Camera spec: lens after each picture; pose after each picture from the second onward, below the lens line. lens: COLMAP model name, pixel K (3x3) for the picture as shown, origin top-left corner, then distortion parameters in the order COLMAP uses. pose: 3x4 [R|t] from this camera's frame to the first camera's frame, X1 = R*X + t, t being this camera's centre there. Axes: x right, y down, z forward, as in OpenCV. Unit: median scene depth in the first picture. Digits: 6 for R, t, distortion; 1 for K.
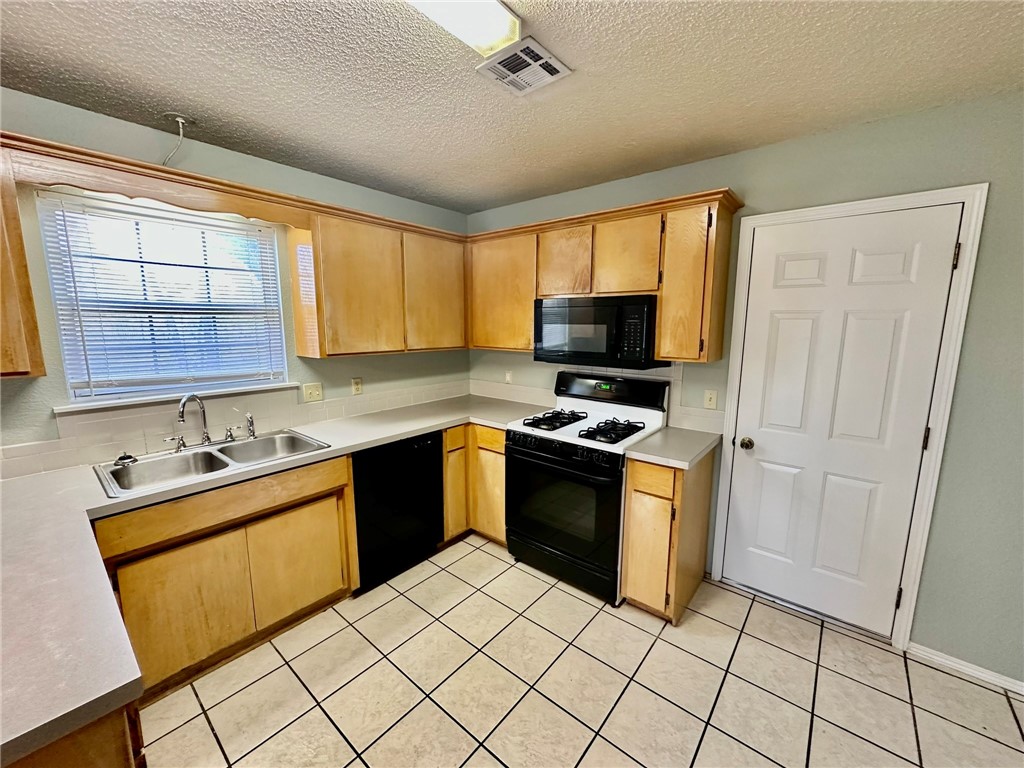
lens RADIAL K [[406.1, 0, 512.0], [0, 406.1, 384.0], [0, 0, 1]] dist [-0.003065, 0.000618]
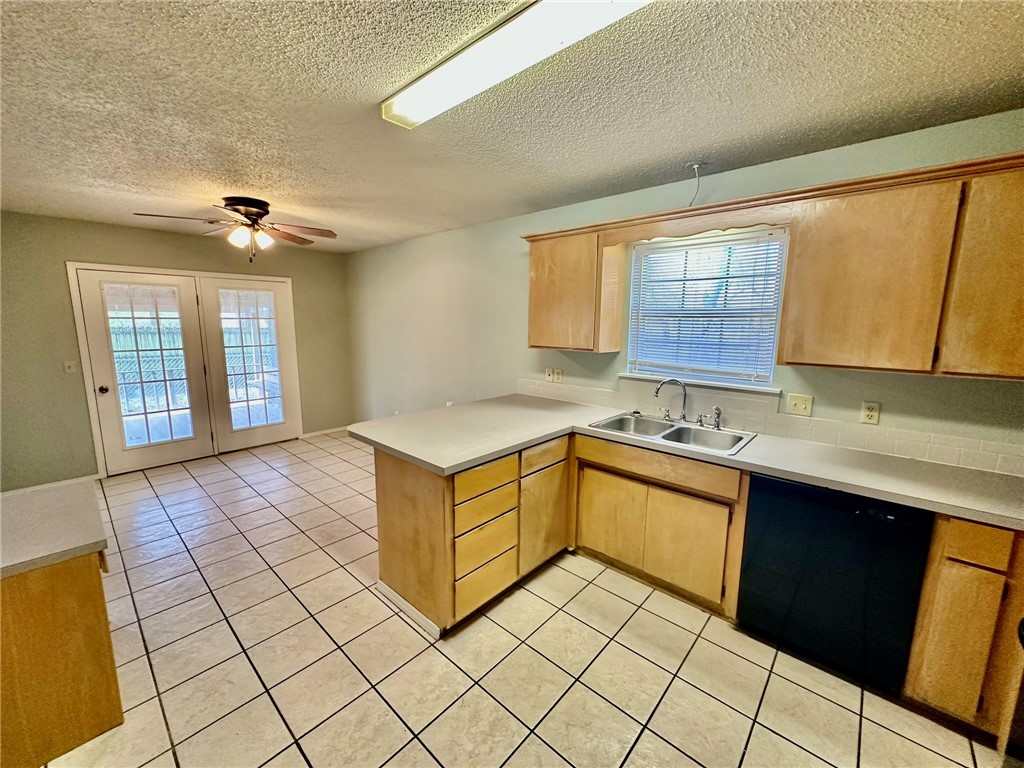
lens RADIAL K [[409.8, 0, 517.0], [0, 409.8, 384.1], [0, 0, 1]] dist [-0.001563, -0.000085]
pose [[-0.036262, 0.151299, -0.987823, 0.441853], [-0.158132, 0.975151, 0.155163, -0.070168], [0.986752, 0.161833, -0.011436, 0.430986]]
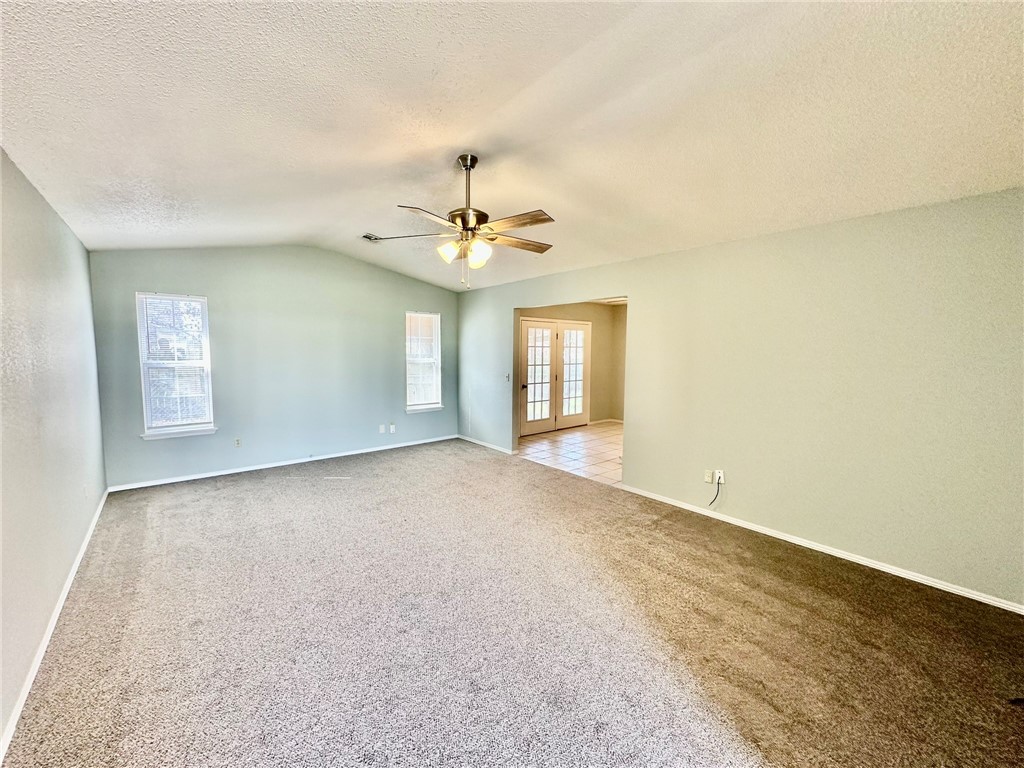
lens RADIAL K [[406.1, 0, 512.0], [0, 406.1, 384.0], [0, 0, 1]] dist [-0.003065, 0.000618]
pose [[-0.168179, 0.075817, -0.982837, 1.737534], [-0.151146, 0.983265, 0.101713, 0.175203], [0.974100, 0.165658, -0.153905, -0.888584]]
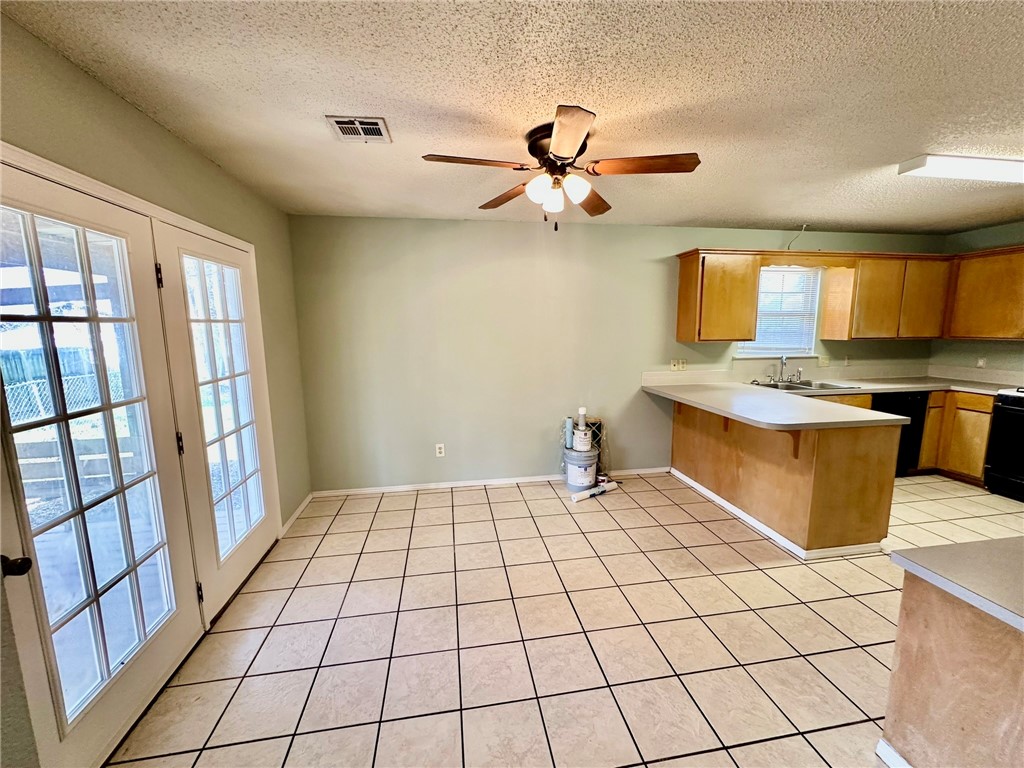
lens RADIAL K [[406.1, 0, 512.0], [0, 406.1, 384.0], [0, 0, 1]] dist [-0.003065, 0.000618]
pose [[0.754283, 0.083257, -0.651249, -0.396255], [-0.088074, 0.995793, 0.025296, 0.202459], [0.650615, 0.038278, 0.758442, -1.228115]]
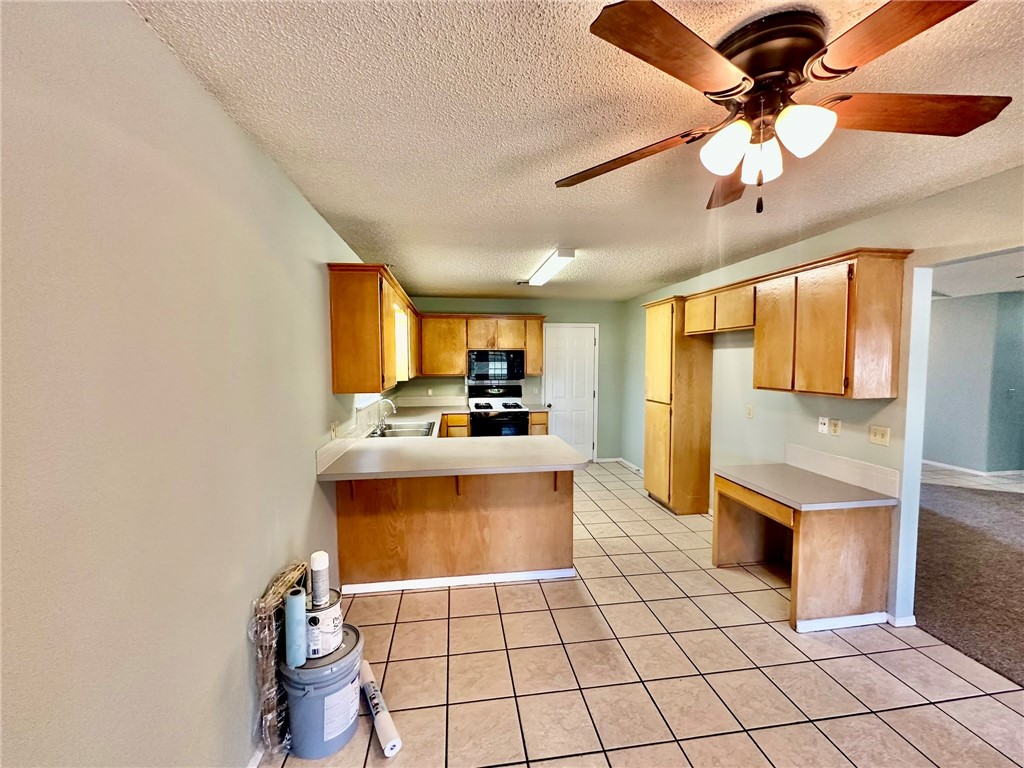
lens RADIAL K [[406.1, 0, 512.0], [0, 406.1, 384.0], [0, 0, 1]] dist [-0.003065, 0.000618]
pose [[0.668959, -0.049395, 0.741656, -1.511144], [0.114230, 0.992768, -0.036914, 0.074449], [-0.734470, 0.109413, 0.669764, -0.601316]]
